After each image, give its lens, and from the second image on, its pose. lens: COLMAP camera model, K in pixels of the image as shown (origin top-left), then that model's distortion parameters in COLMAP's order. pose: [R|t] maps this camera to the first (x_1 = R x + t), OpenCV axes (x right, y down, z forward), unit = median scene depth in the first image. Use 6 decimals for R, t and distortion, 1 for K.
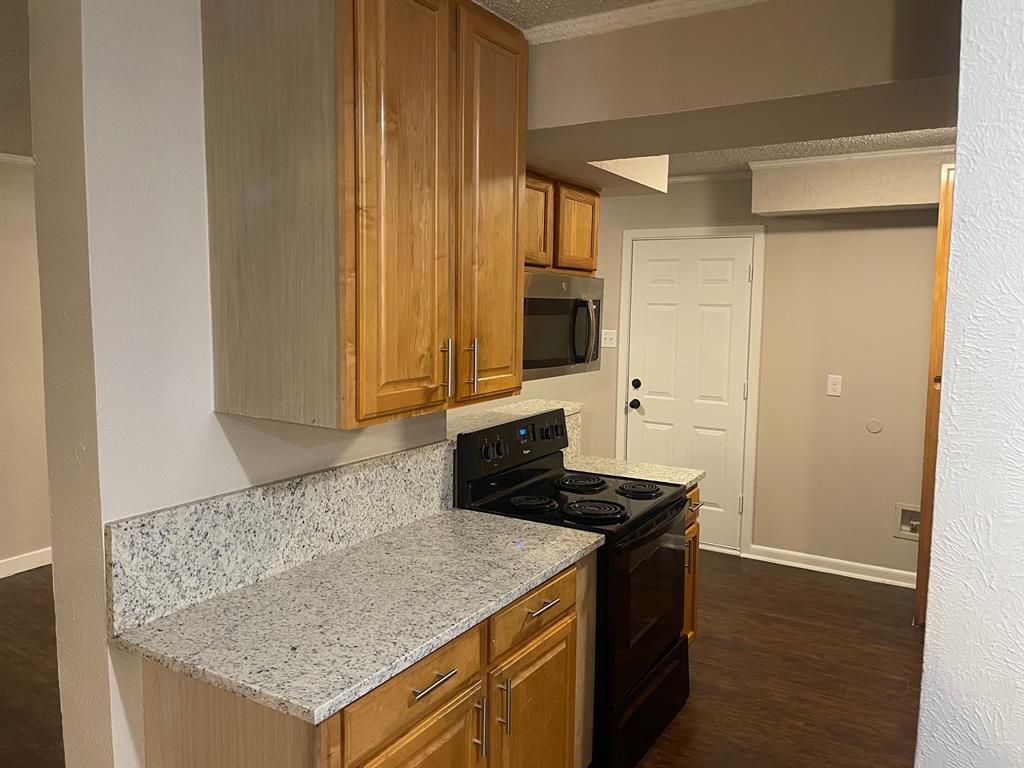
lens RADIAL K [[770.9, 0, 511.1], [0, 770.9, 372.6], [0, 0, 1]] dist [0.073019, -0.073051]
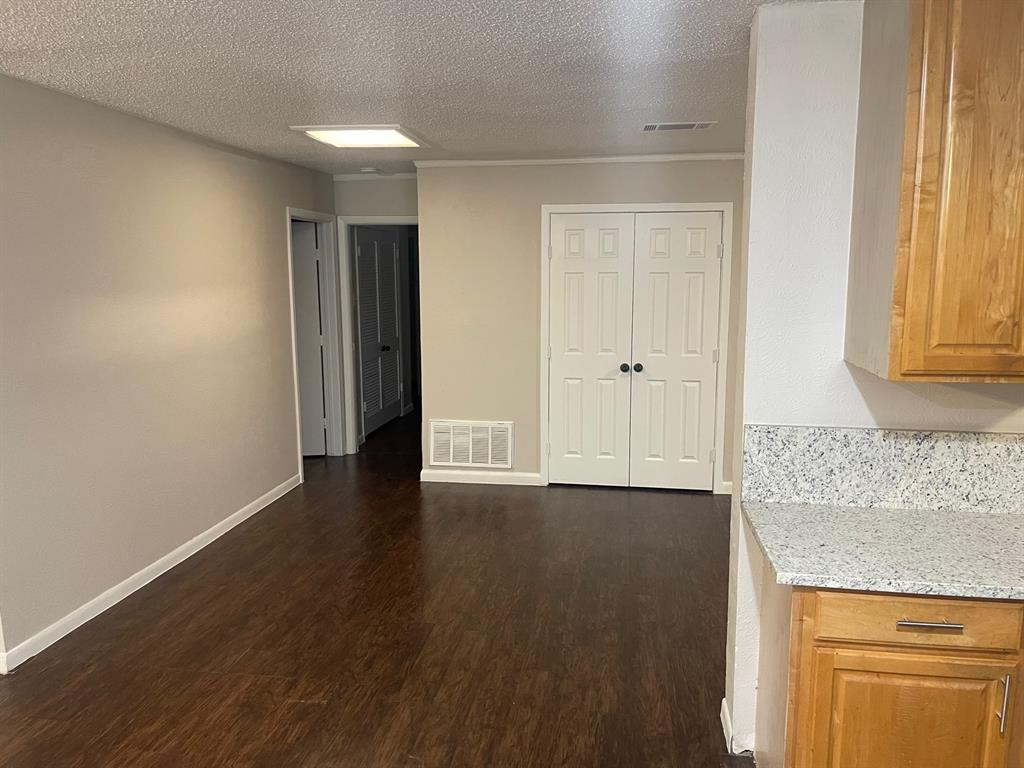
lens RADIAL K [[770.9, 0, 511.1], [0, 770.9, 372.6], [0, 0, 1]] dist [0.073019, -0.073051]
pose [[0.387810, 0.112723, -0.914821, 0.541430], [-0.081252, 0.992811, 0.087889, 0.004303], [0.918151, 0.040247, 0.394181, 0.020428]]
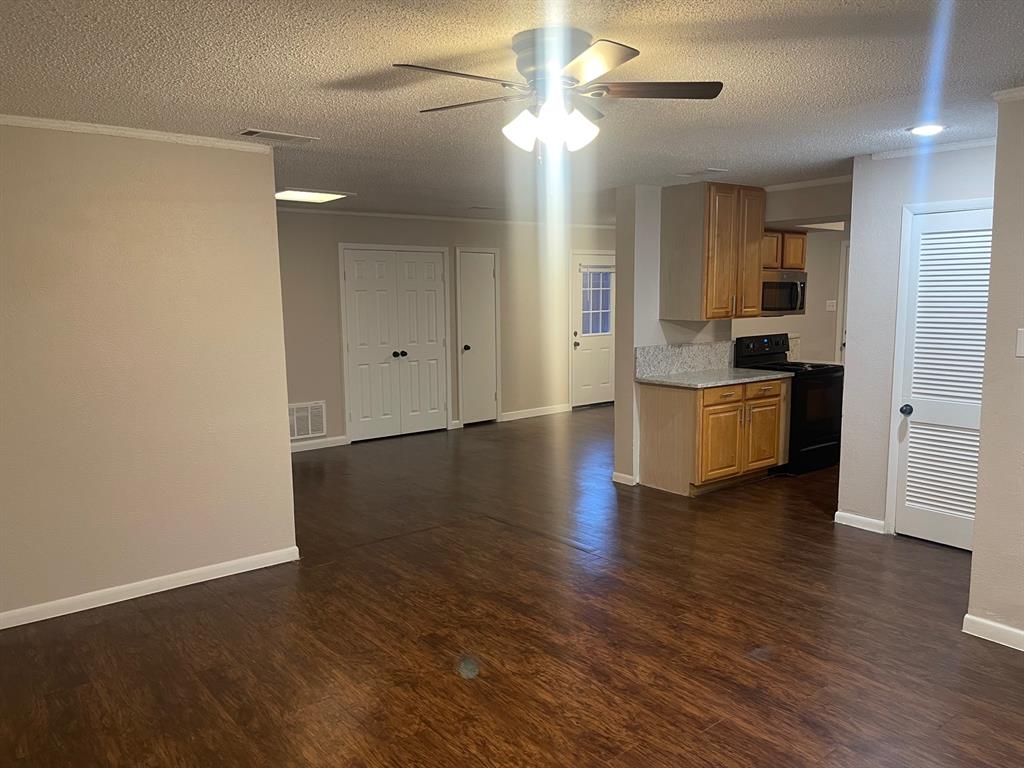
lens RADIAL K [[770.9, 0, 511.1], [0, 770.9, 372.6], [0, 0, 1]] dist [0.073019, -0.073051]
pose [[0.938837, 0.018533, -0.343862, 0.154016], [-0.014218, 0.999785, 0.015065, 0.228233], [0.344067, -0.009254, 0.938899, -2.211456]]
